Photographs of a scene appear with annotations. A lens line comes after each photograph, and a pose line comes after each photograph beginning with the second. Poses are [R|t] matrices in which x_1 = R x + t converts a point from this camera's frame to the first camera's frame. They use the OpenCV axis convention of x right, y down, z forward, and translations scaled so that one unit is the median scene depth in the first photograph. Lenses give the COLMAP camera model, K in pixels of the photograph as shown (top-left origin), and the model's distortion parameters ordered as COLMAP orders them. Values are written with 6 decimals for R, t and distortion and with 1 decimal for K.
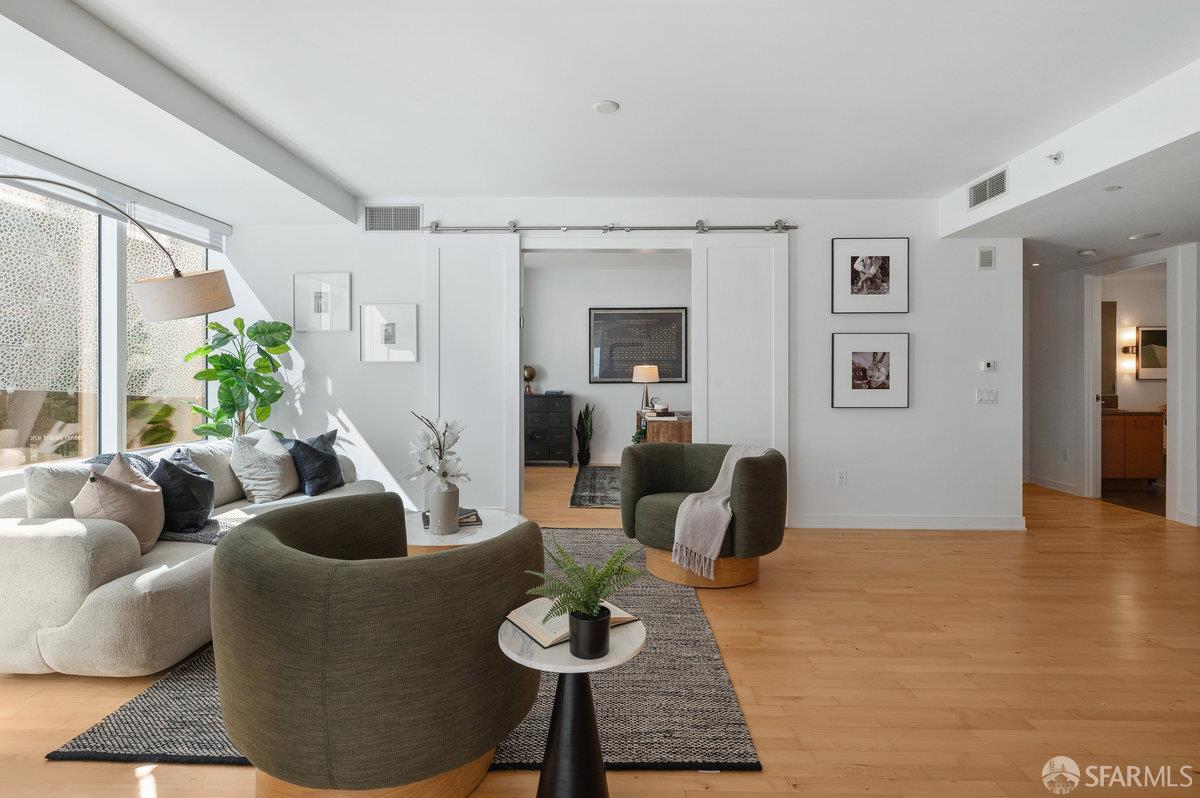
lens RADIAL K [[583.7, 0, 597.9], [0, 583.7, 378.8], [0, 0, 1]] dist [-0.000587, 0.000676]
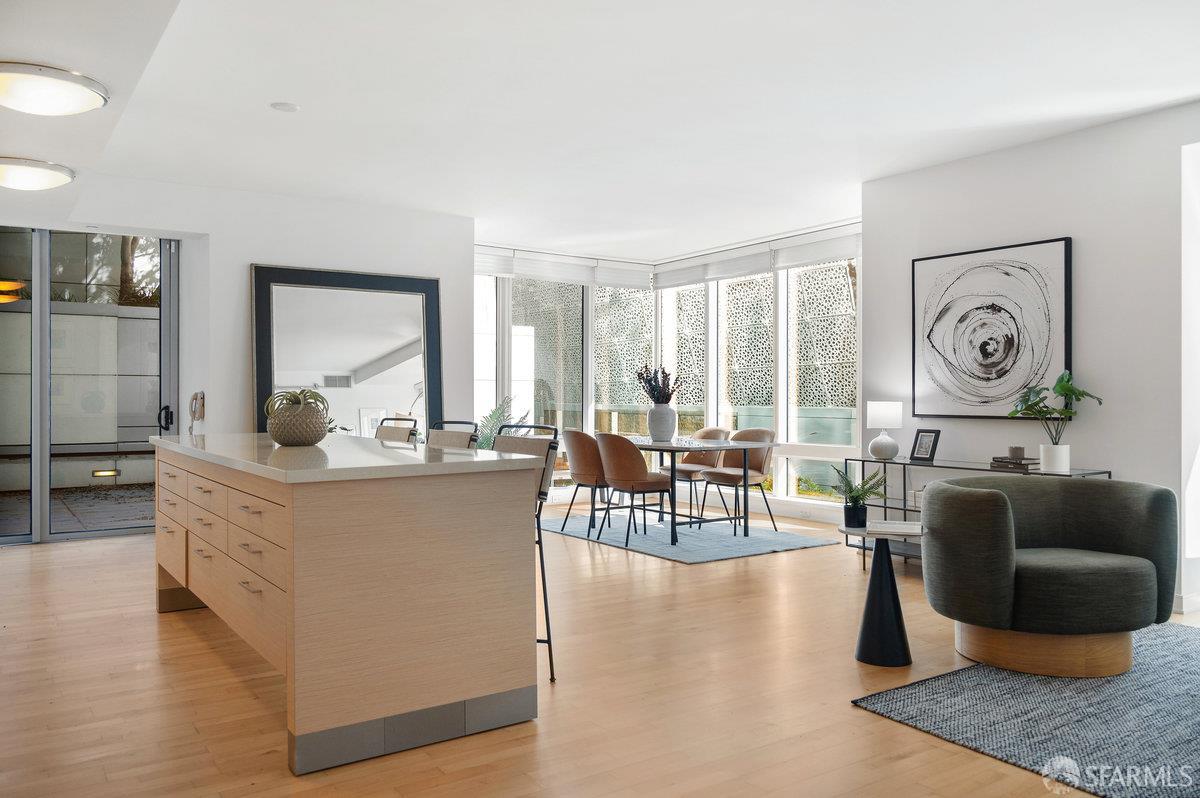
lens RADIAL K [[916.5, 0, 602.9], [0, 916.5, 392.2], [0, 0, 1]] dist [0.000720, -0.002930]
pose [[-0.815825, 0.000750, -0.578299, 0.684852], [-0.003759, 0.999971, 0.006600, 0.005599], [0.578287, 0.007558, -0.815798, 0.853100]]
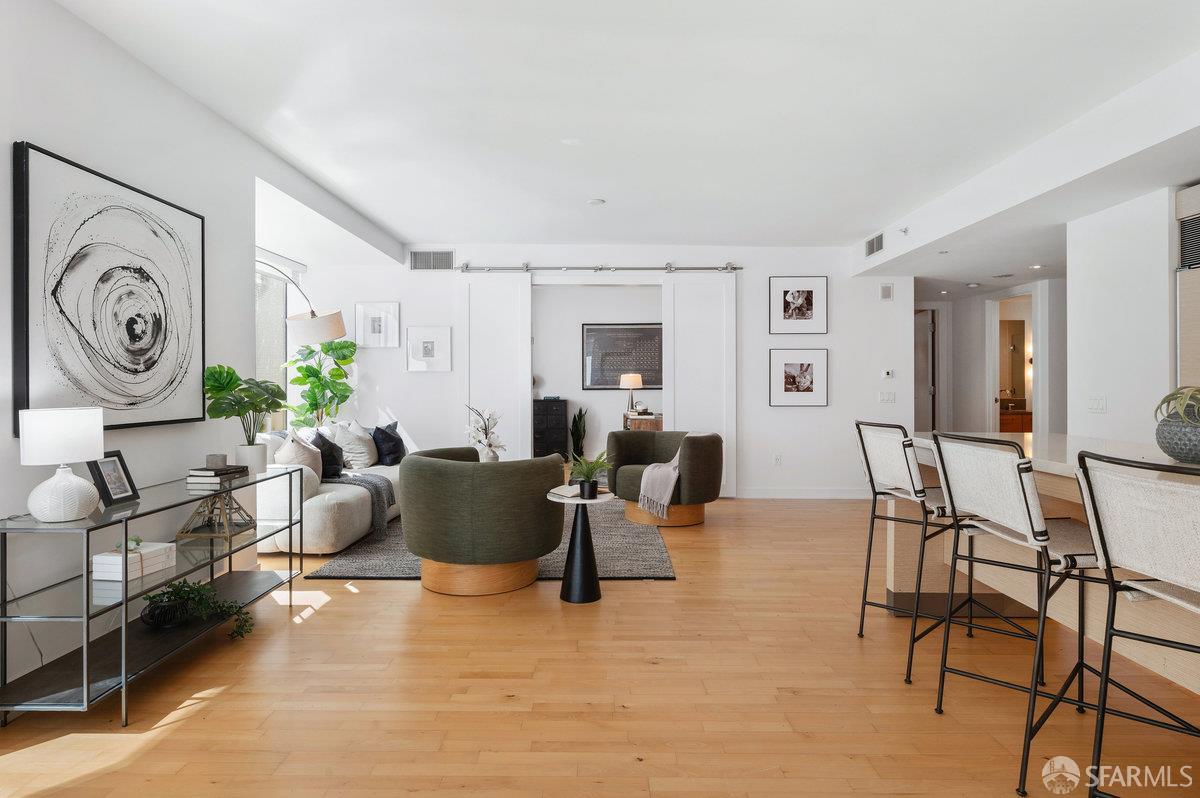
lens RADIAL K [[651.5, 0, 595.4], [0, 651.5, 387.2], [0, 0, 1]] dist [-0.005379, 0.004887]
pose [[0.999948, -0.000912, 0.010136, -0.003792], [0.000947, 0.999994, -0.003473, 0.011826], [-0.010132, 0.003482, 0.999943, -0.457177]]
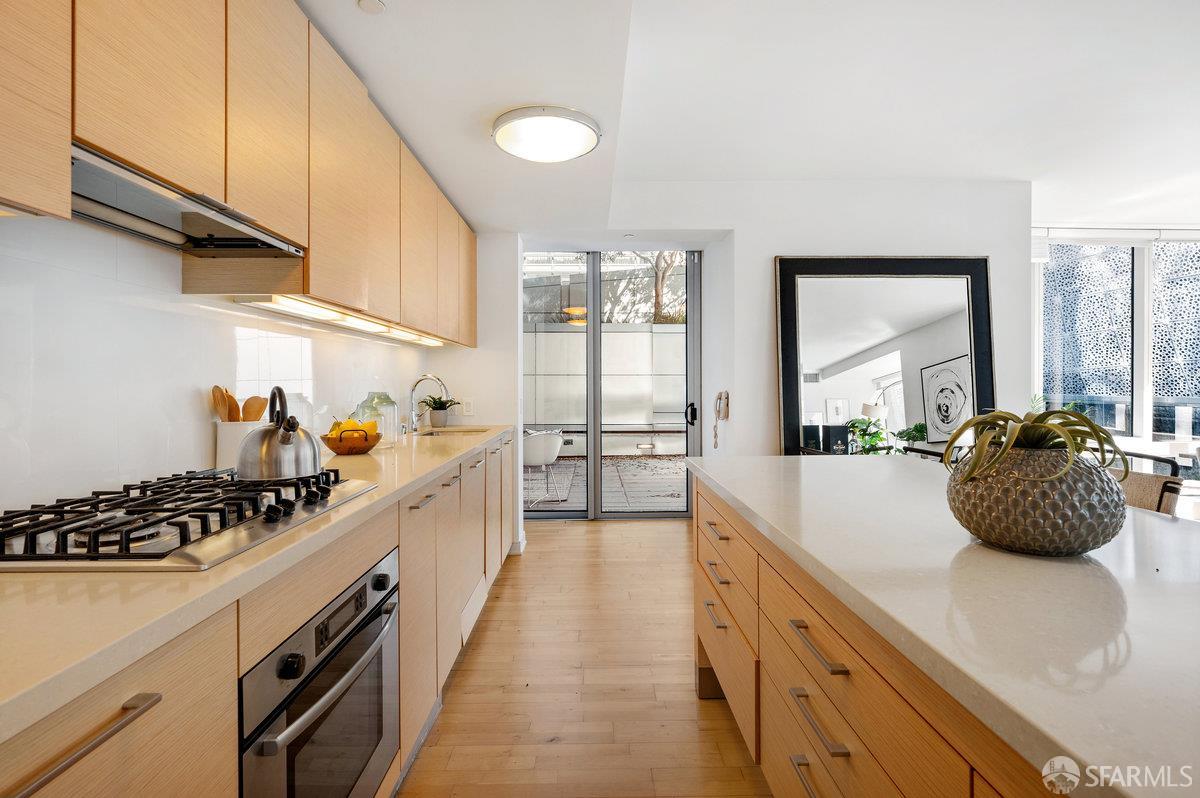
lens RADIAL K [[583.7, 0, 600.4], [0, 583.7, 374.3], [0, 0, 1]] dist [-0.000587, 0.000676]
pose [[-0.999252, 0.004617, -0.038386, 0.596222], [0.004991, 0.999941, -0.009653, -0.002424], [0.038339, -0.009837, -0.999216, 0.203067]]
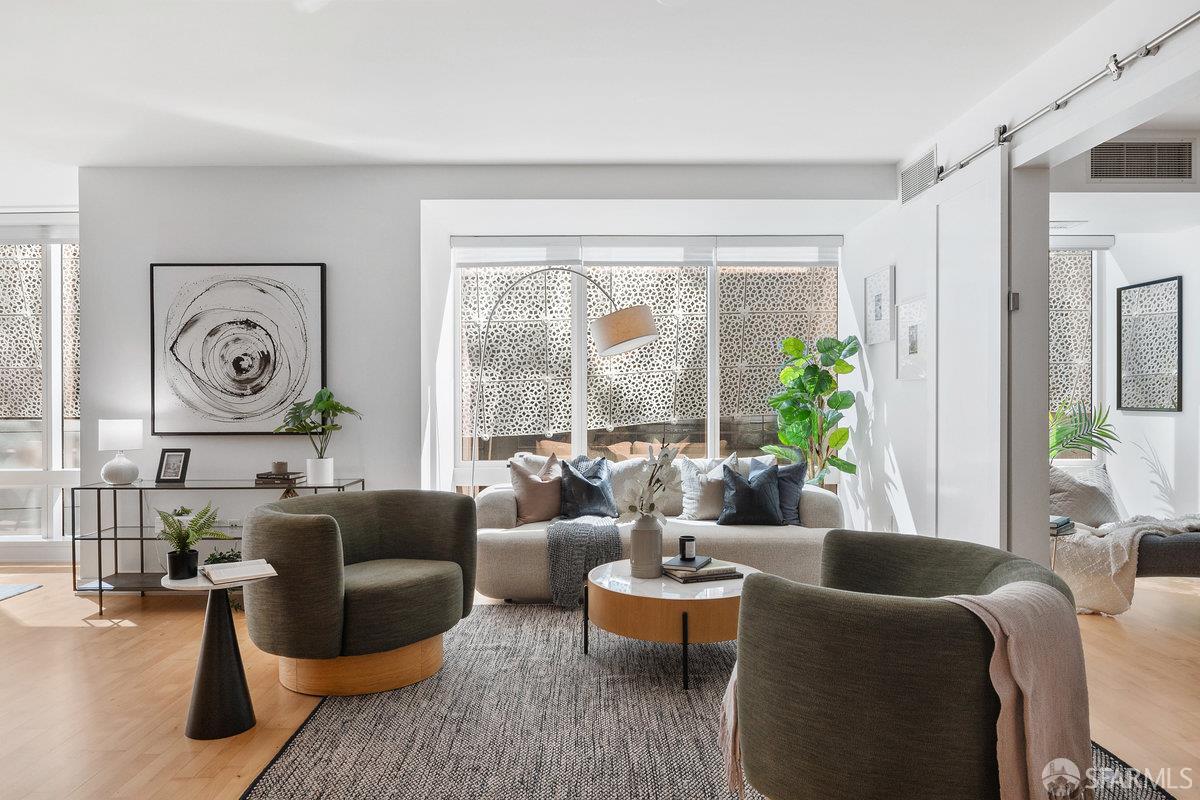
lens RADIAL K [[782.2, 0, 591.5], [0, 782.2, 403.0], [0, 0, 1]] dist [-0.006801, 0.004810]
pose [[0.028951, 0.004868, -0.999569, 0.605928], [-0.005432, 0.999974, 0.004713, -0.002472], [0.999566, 0.005293, 0.028977, 0.587252]]
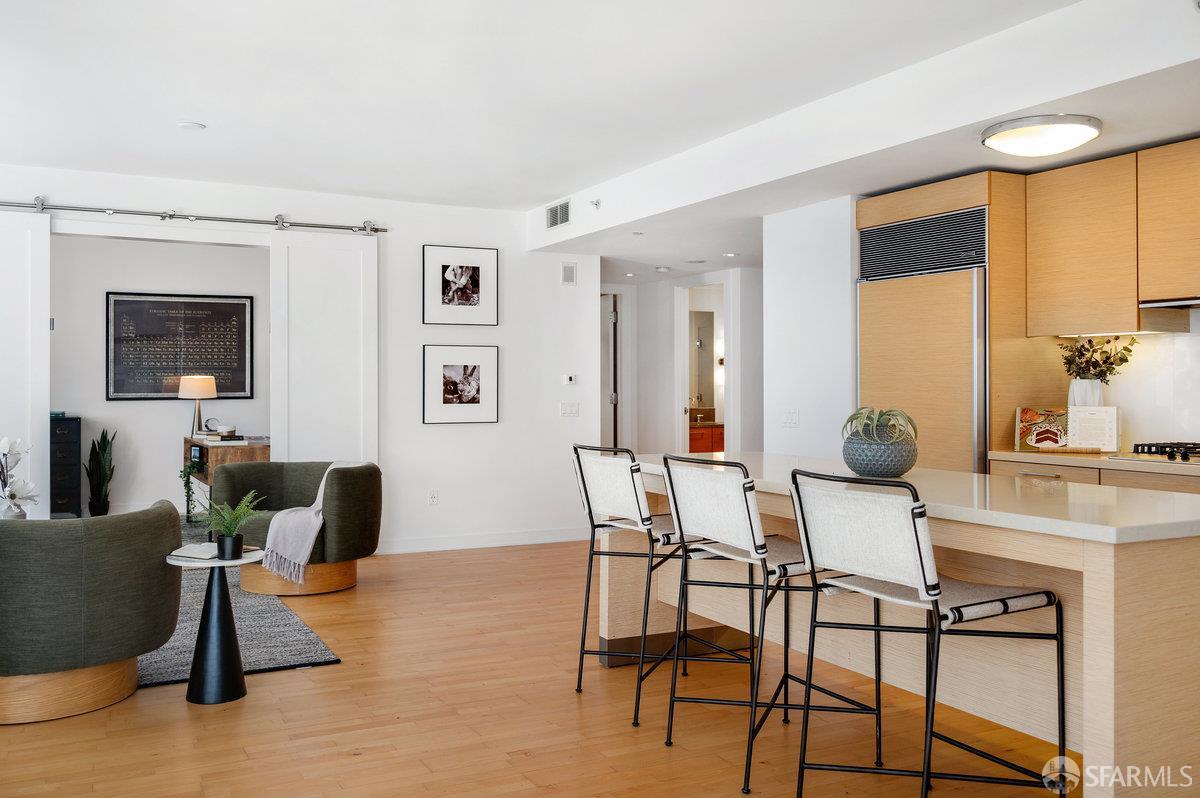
lens RADIAL K [[1044.5, 0, 595.3], [0, 1044.5, 390.7], [0, 0, 1]] dist [-0.004954, 0.016693]
pose [[0.880541, -0.003651, 0.473955, -0.155543], [0.003595, 0.999993, 0.001024, -0.004766], [-0.473956, 0.000802, 0.880548, -0.622835]]
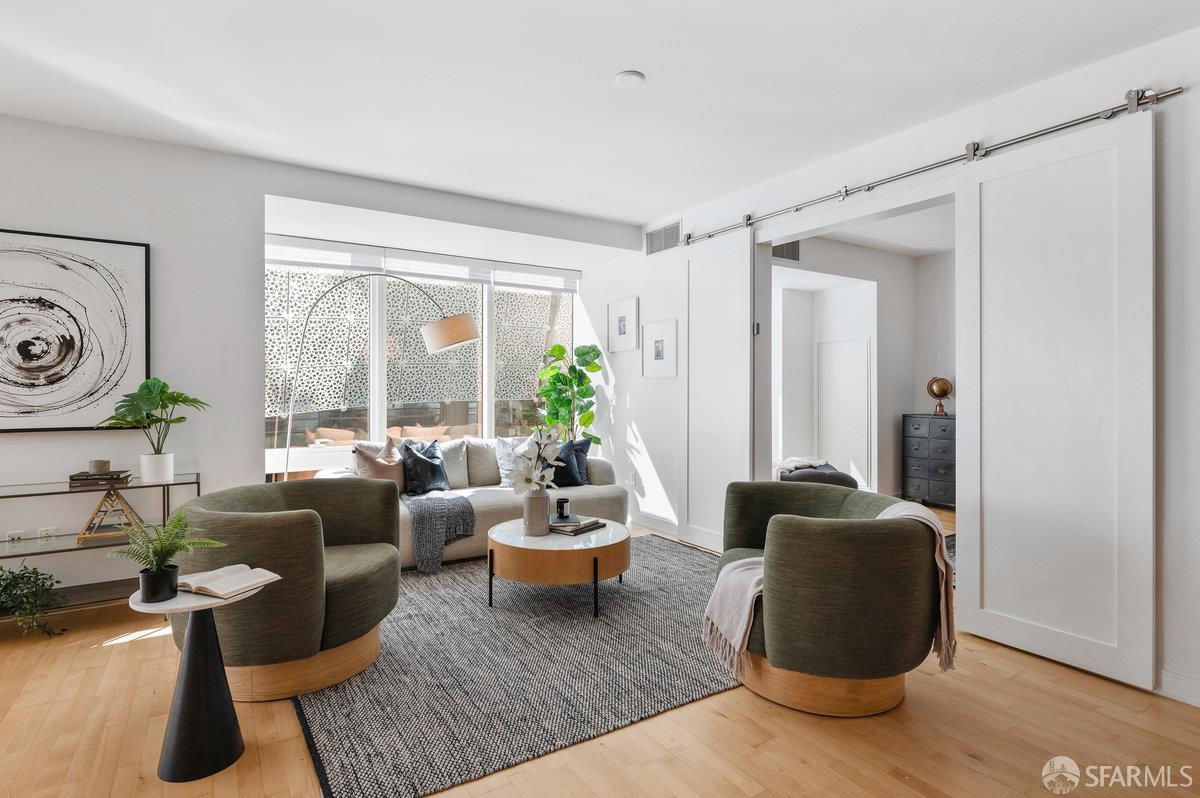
lens RADIAL K [[607.5, 0, 594.7], [0, 607.5, 389.9], [0, 0, 1]] dist [-0.003729, 0.000555]
pose [[0.556740, 0.000142, -0.830687, 0.489241], [-0.006005, 0.999975, -0.003854, -0.001607], [0.830665, 0.007134, 0.556726, 0.306042]]
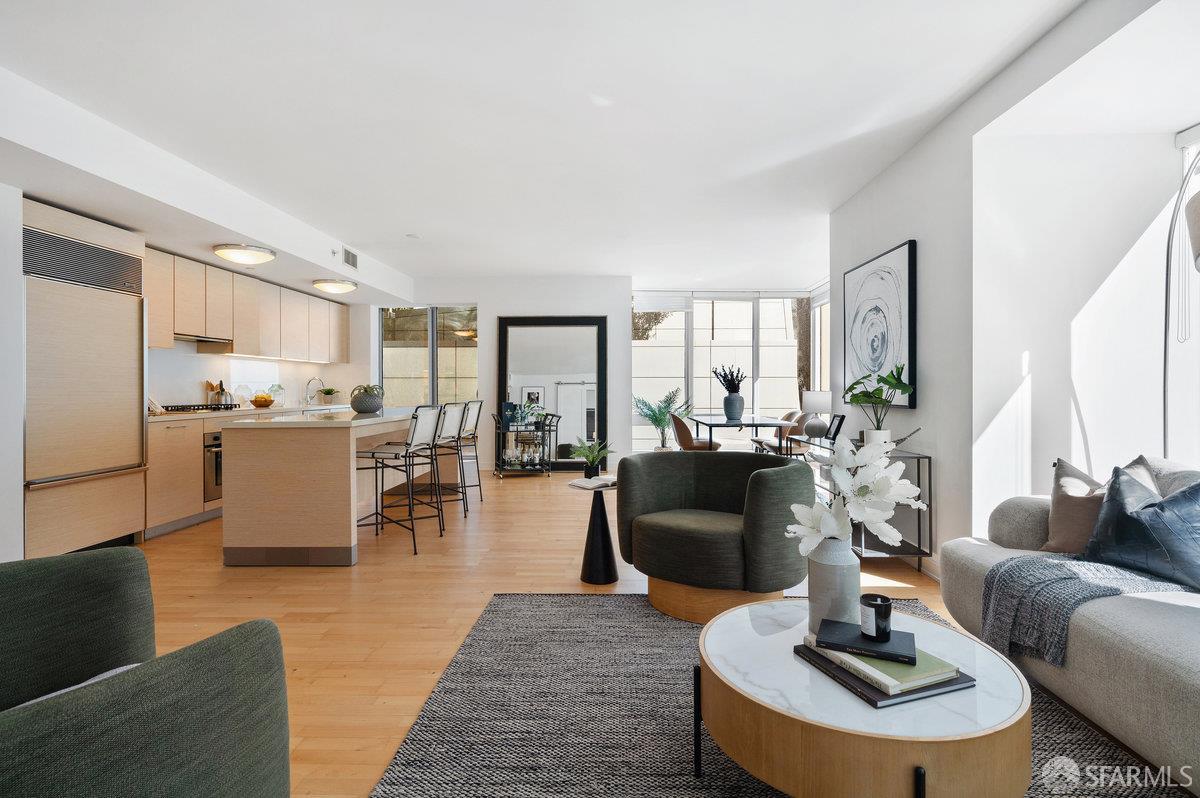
lens RADIAL K [[583.7, 0, 599.2], [0, 583.7, 387.7], [0, 0, 1]] dist [-0.000587, 0.000676]
pose [[-0.999880, 0.005726, 0.014421, -0.024894], [0.005860, 0.999940, 0.009279, 0.008245], [-0.014367, 0.009362, -0.999853, 1.052048]]
